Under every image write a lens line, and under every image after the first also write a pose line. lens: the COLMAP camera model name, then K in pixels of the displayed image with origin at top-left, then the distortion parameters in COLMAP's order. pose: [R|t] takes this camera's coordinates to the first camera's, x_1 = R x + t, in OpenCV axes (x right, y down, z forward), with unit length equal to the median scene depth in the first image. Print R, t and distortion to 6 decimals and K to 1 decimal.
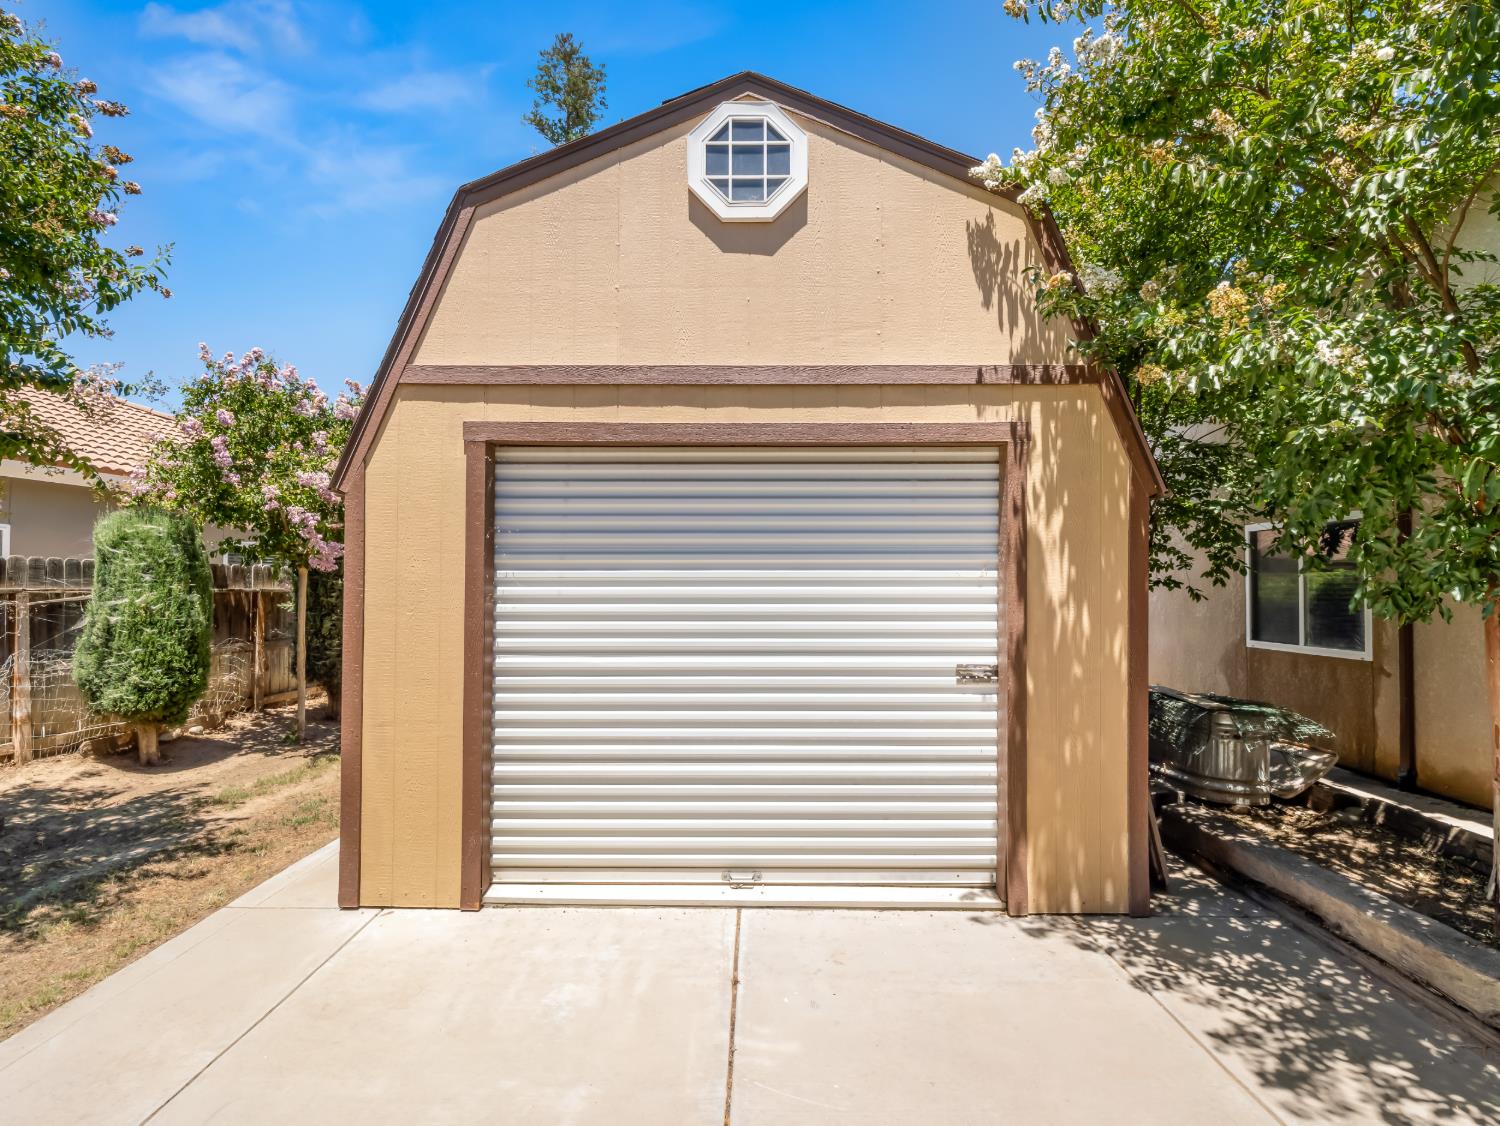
lens RADIAL K [[725.9, 0, 742.5], [0, 725.9, 551.9], [0, 0, 1]] dist [-0.009313, -0.001519]
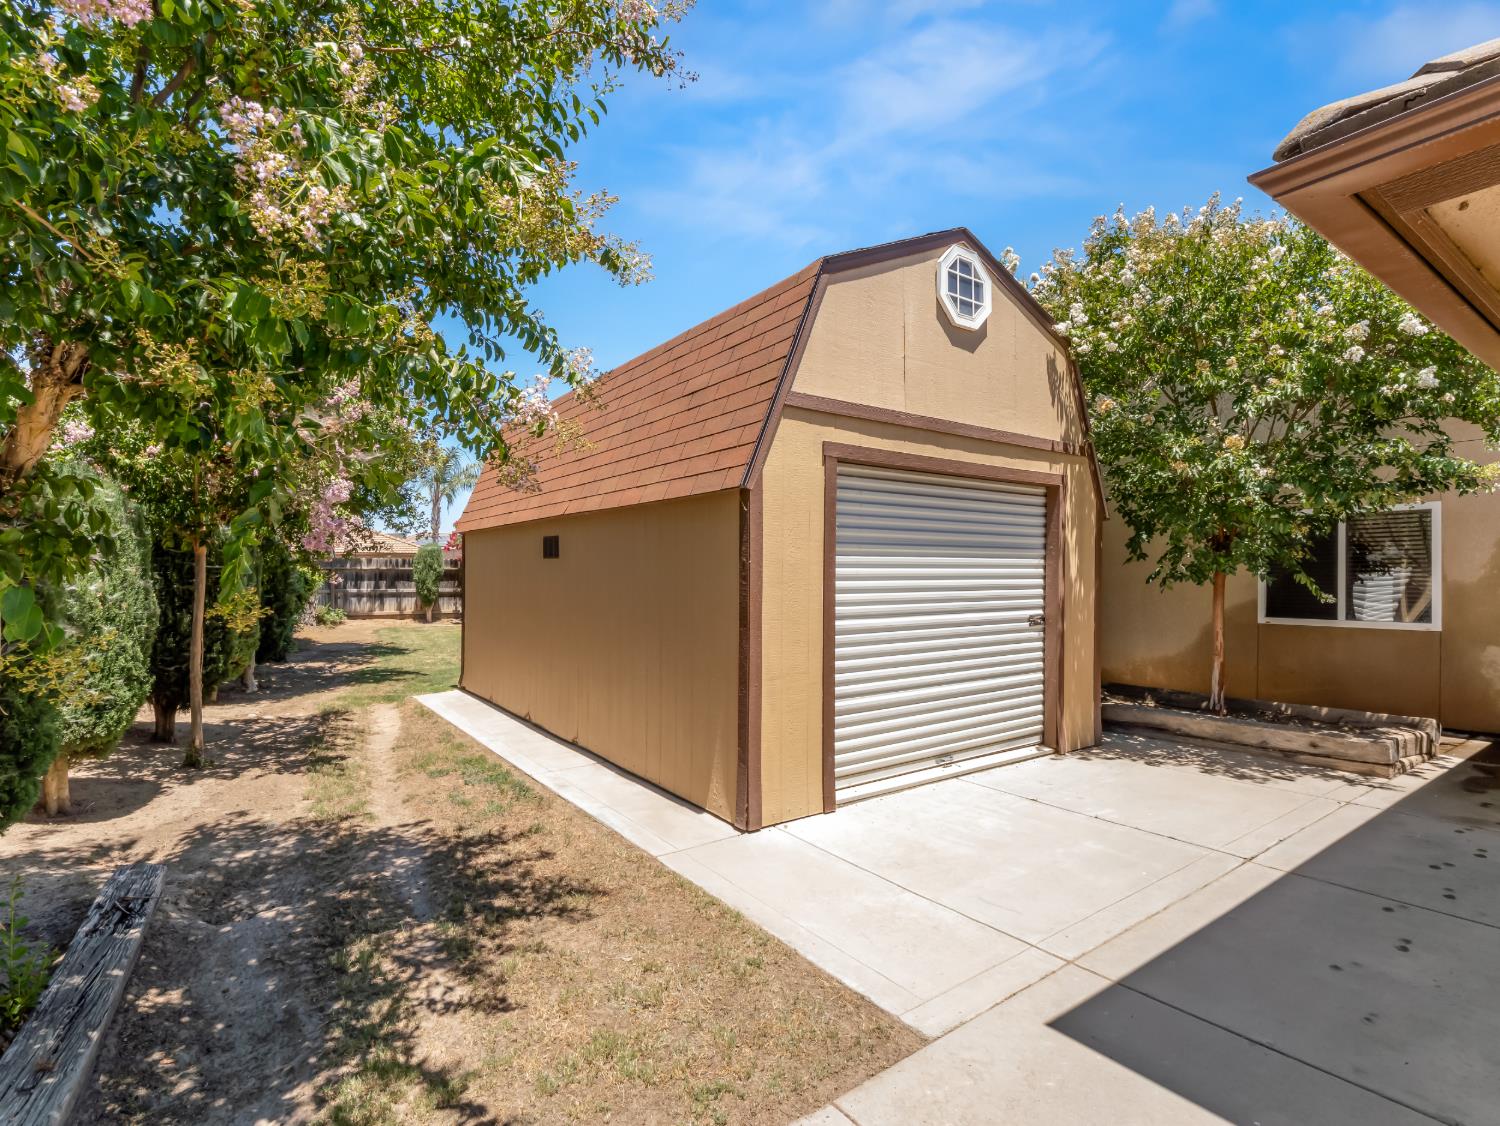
lens RADIAL K [[725.9, 0, 742.5], [0, 725.9, 551.9], [0, 0, 1]] dist [-0.009313, -0.001519]
pose [[0.809909, 0.016482, 0.586324, -1.251345], [-0.025693, 0.999643, 0.007389, 0.013806], [-0.585993, -0.021049, 0.810043, 0.030452]]
